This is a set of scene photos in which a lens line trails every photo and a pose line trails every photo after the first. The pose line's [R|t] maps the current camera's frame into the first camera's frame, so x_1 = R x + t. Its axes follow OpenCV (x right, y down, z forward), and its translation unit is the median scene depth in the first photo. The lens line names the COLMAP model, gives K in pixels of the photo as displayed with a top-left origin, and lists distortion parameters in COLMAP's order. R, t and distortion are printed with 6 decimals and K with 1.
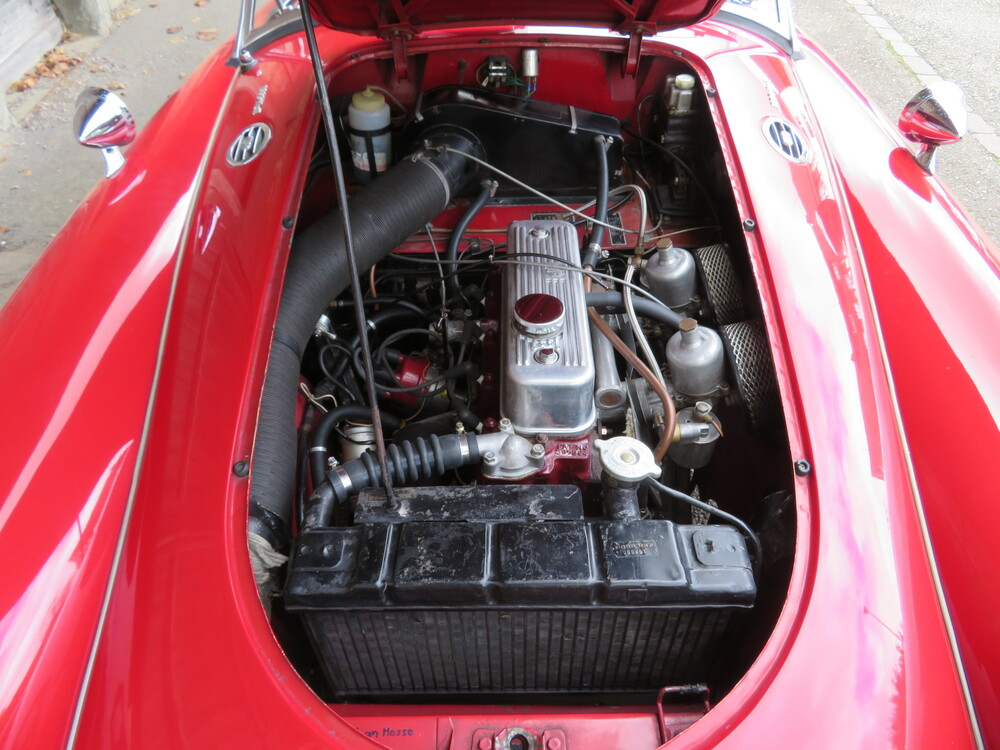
lens RADIAL K [[711.1, 0, 500.5], [0, 711.1, 374.2], [0, 0, 1]] dist [-0.012747, 0.007429]
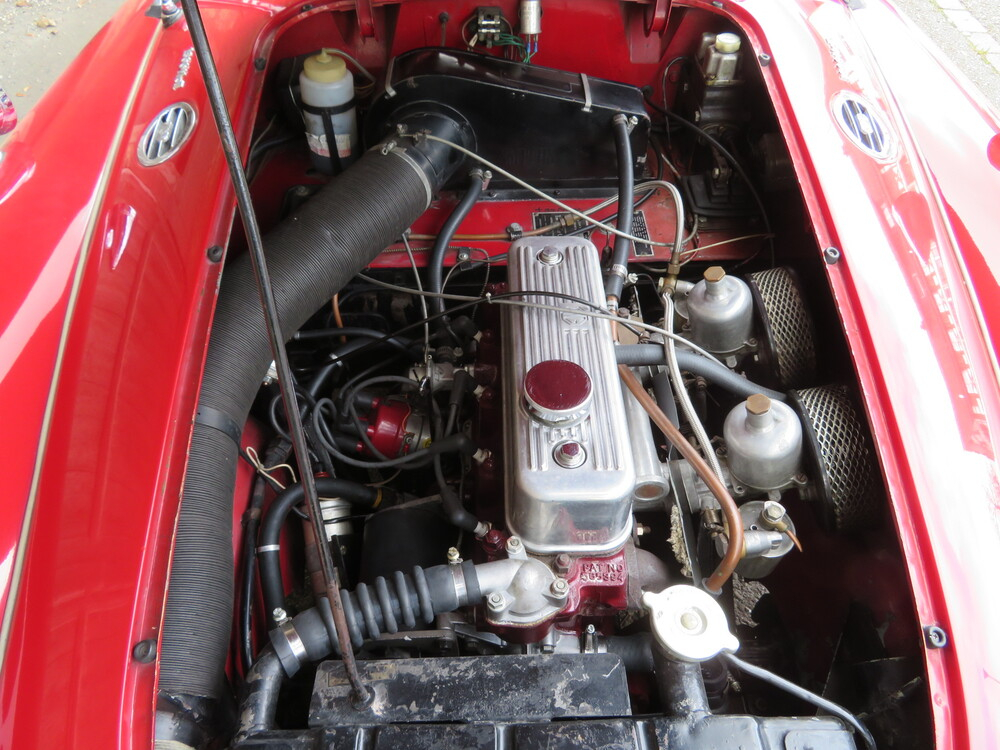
lens RADIAL K [[711.1, 0, 500.0], [0, 711.1, 375.7], [0, 0, 1]] dist [-0.012747, 0.007429]
pose [[0.999630, -0.012103, 0.024368, -0.020041], [0.009857, 0.995870, 0.090258, -0.142567], [-0.025359, -0.089985, 0.995620, 0.229178]]
